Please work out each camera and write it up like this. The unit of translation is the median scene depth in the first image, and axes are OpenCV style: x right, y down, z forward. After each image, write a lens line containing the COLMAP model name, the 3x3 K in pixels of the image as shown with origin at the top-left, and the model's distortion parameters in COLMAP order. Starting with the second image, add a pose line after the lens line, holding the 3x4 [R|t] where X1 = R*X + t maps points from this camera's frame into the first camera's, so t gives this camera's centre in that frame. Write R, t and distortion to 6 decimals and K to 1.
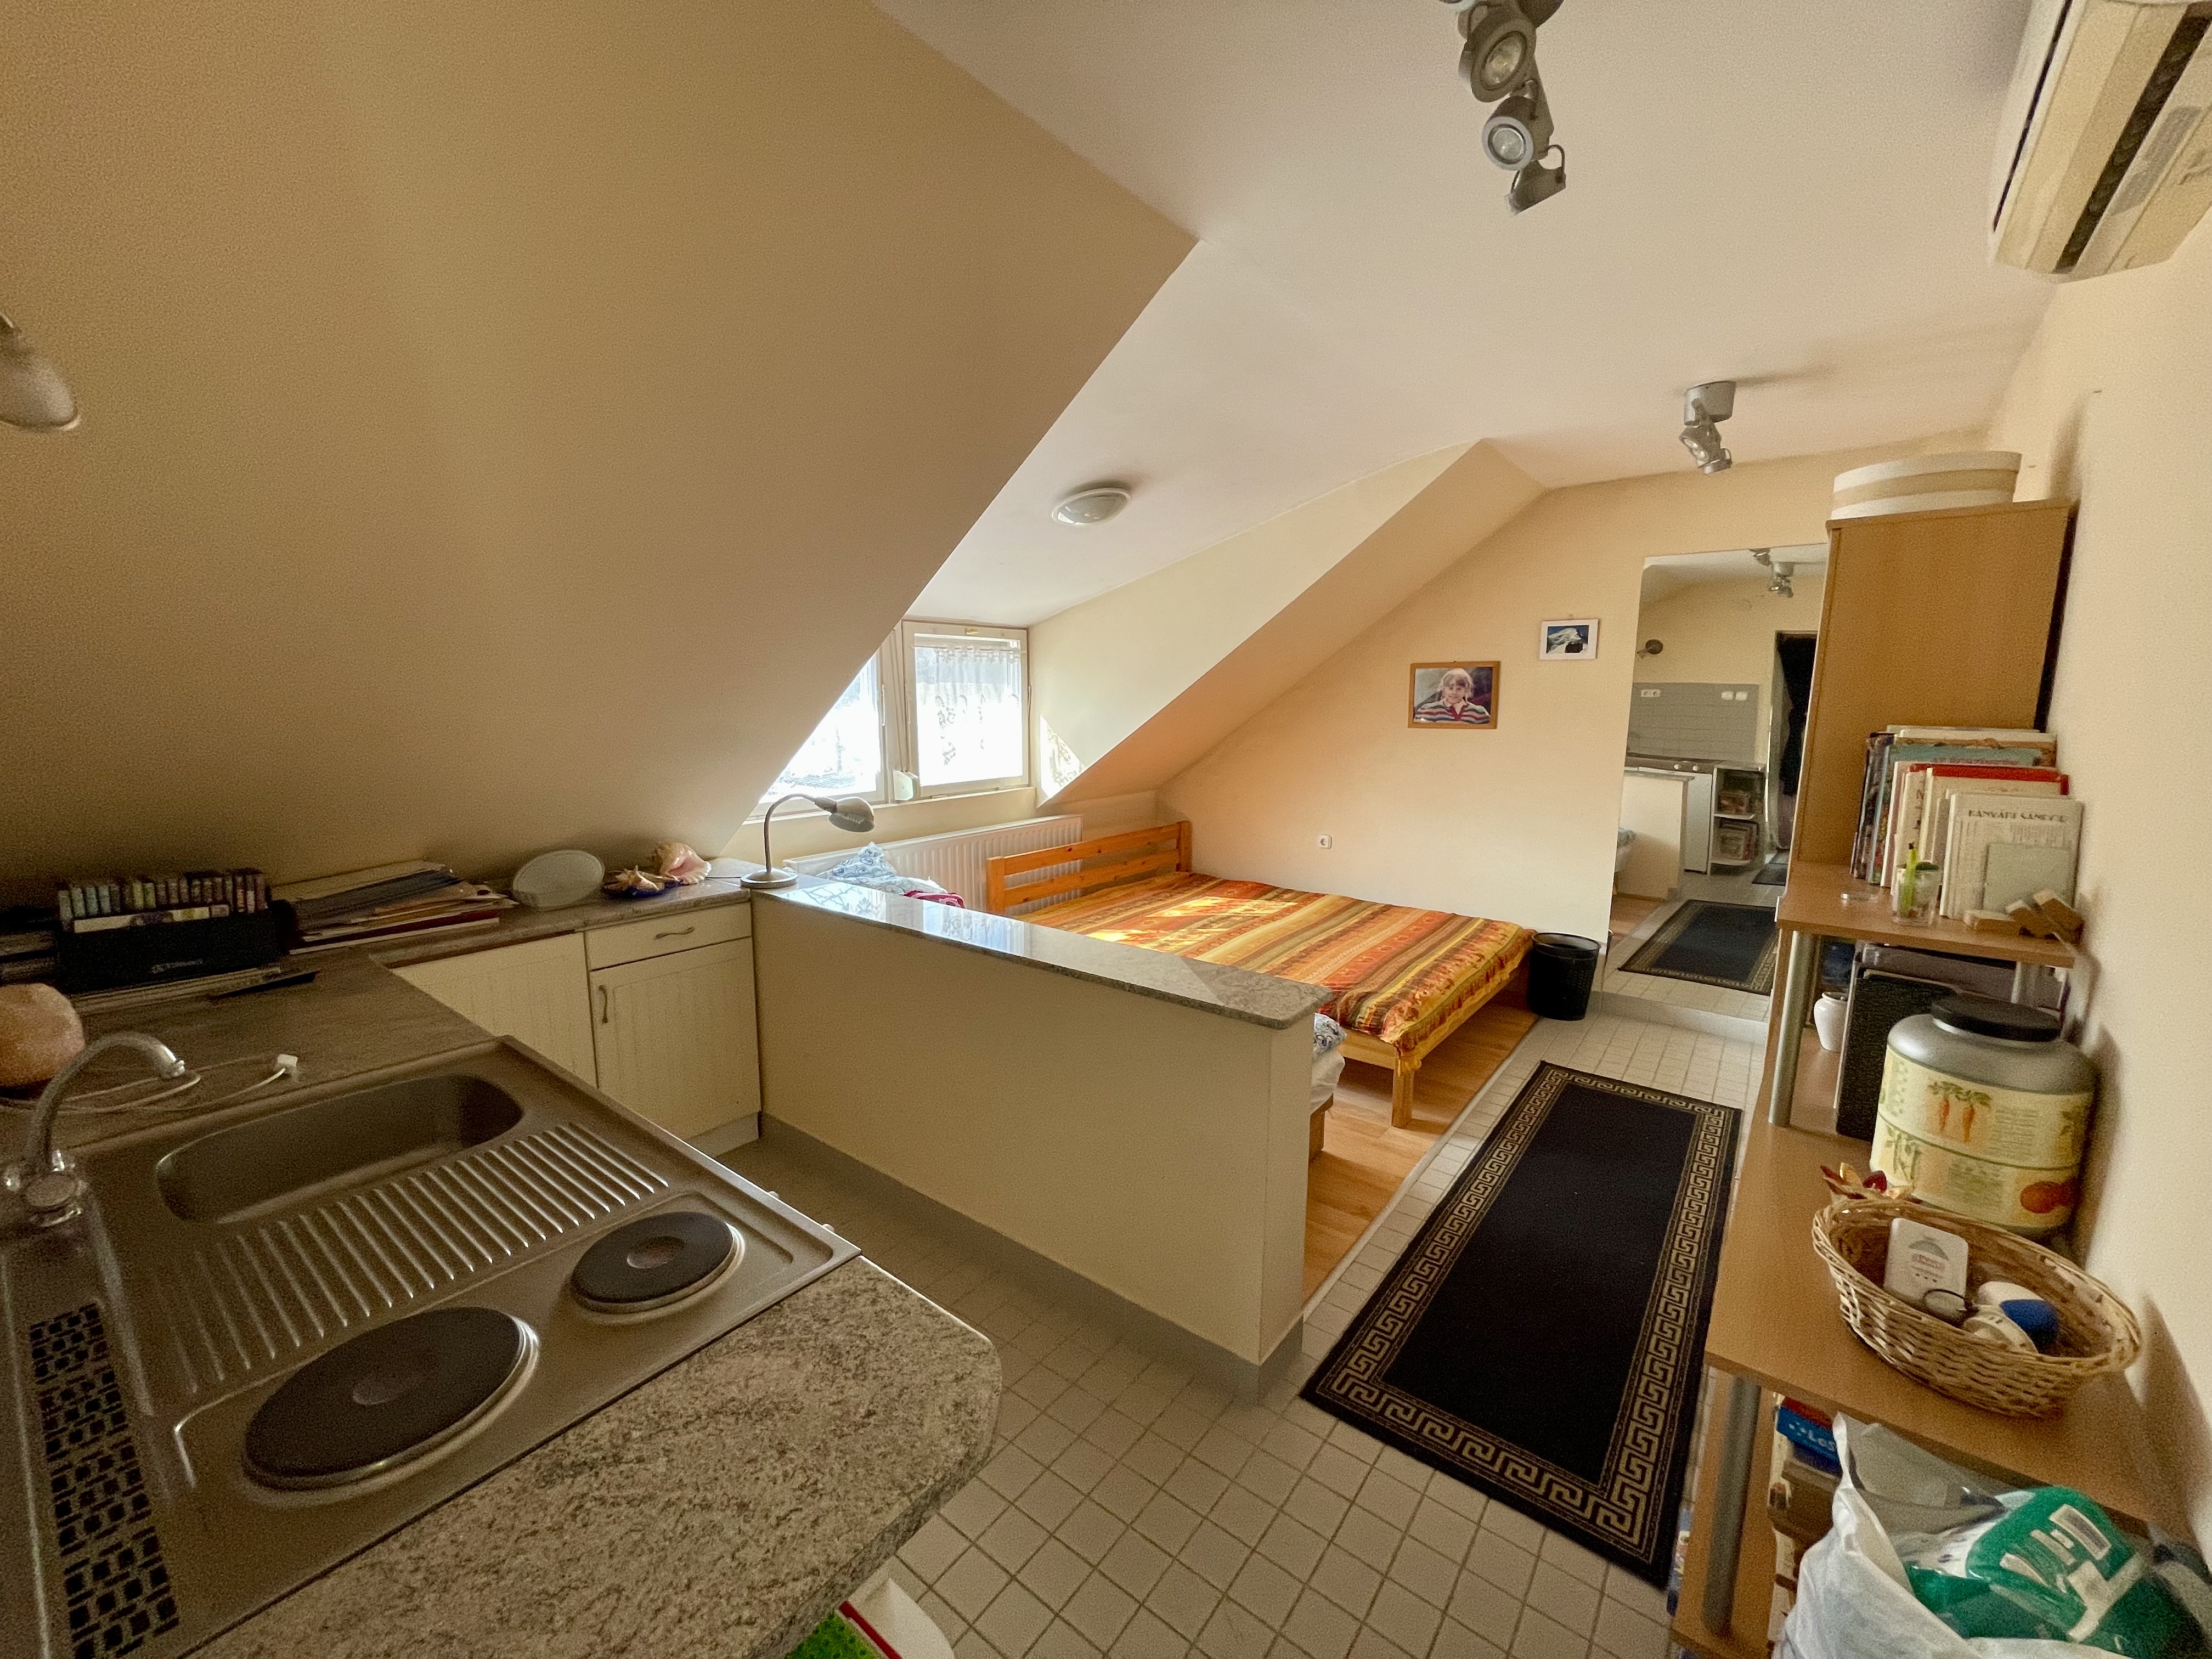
lens RADIAL K [[889.8, 0, 1113.2], [0, 889.8, 825.6], [0, 0, 1]] dist [-0.006604, 0.002332]
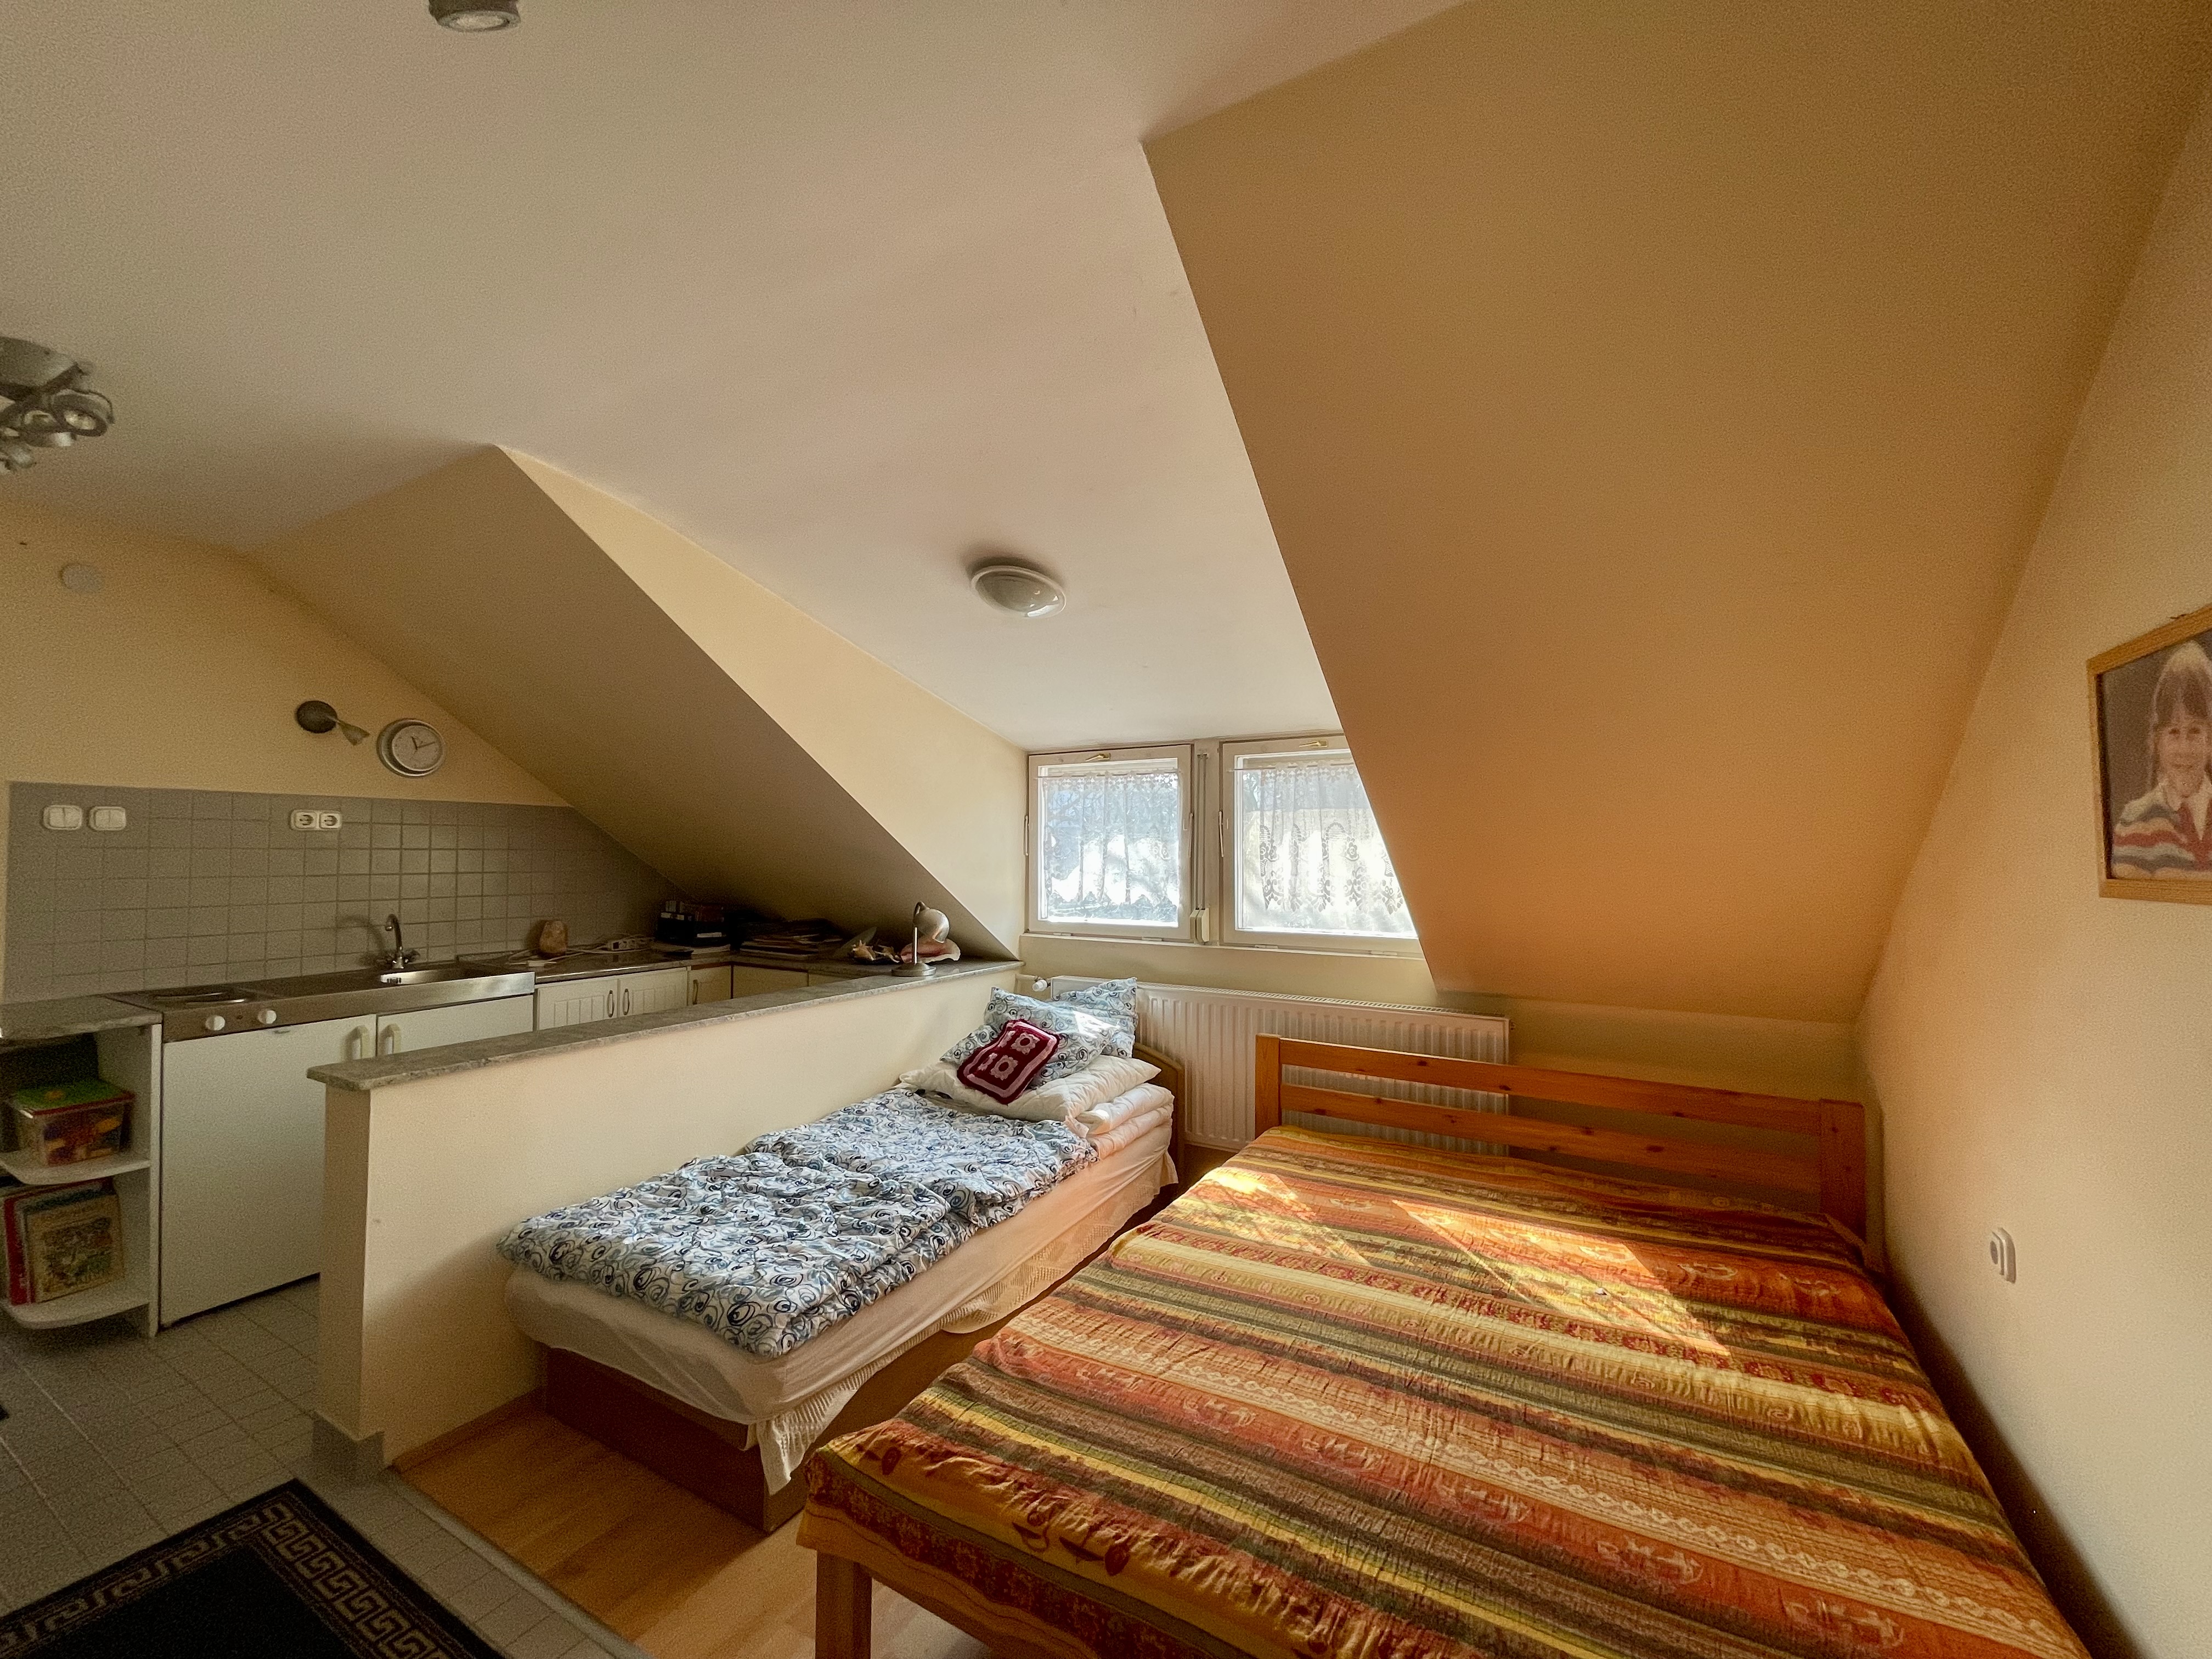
lens RADIAL K [[889.8, 0, 1113.7], [0, 889.8, 835.9], [0, 0, 1]] dist [-0.006604, 0.002332]
pose [[0.162179, -0.008240, -0.986727, 0.648768], [-0.152471, 0.987747, -0.033309, -0.095558], [0.974911, 0.155849, 0.158935, 0.773534]]
